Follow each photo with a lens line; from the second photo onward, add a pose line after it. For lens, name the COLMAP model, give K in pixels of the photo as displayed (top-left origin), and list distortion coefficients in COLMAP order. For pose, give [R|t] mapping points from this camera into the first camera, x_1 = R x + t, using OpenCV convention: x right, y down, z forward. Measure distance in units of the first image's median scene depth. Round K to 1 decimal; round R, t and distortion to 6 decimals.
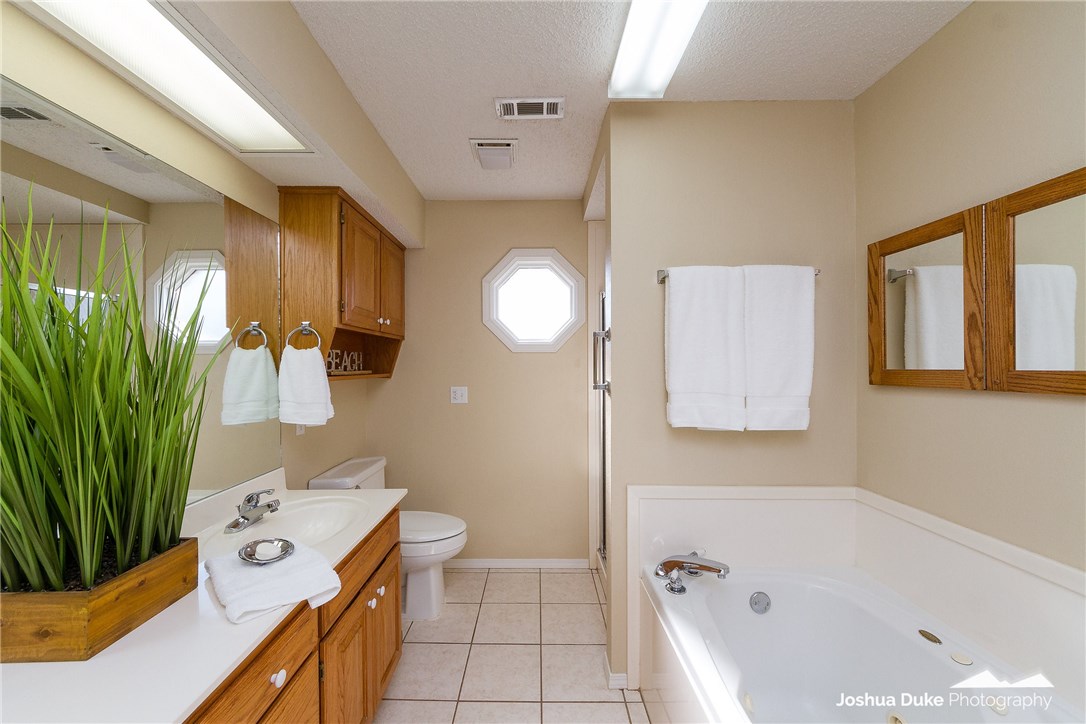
lens RADIAL K [[418.8, 0, 540.0], [0, 418.8, 364.0], [0, 0, 1]] dist [0.014718, -0.000082]
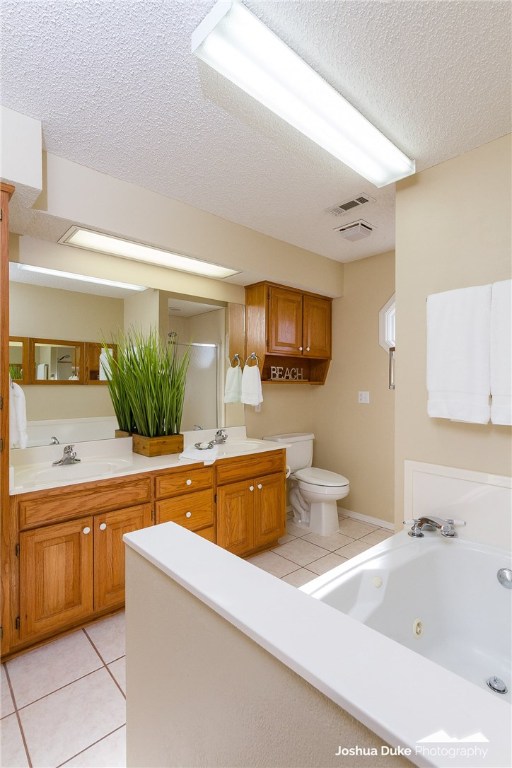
lens RADIAL K [[374.0, 0, 256.0], [0, 374.0, 384.0], [0, 0, 1]] dist [-0.002325, 0.000515]
pose [[0.678113, 0.004538, -0.734943, 0.721712], [-0.002568, 0.999989, 0.003806, 0.038618], [0.734953, -0.000693, 0.678118, -0.168588]]
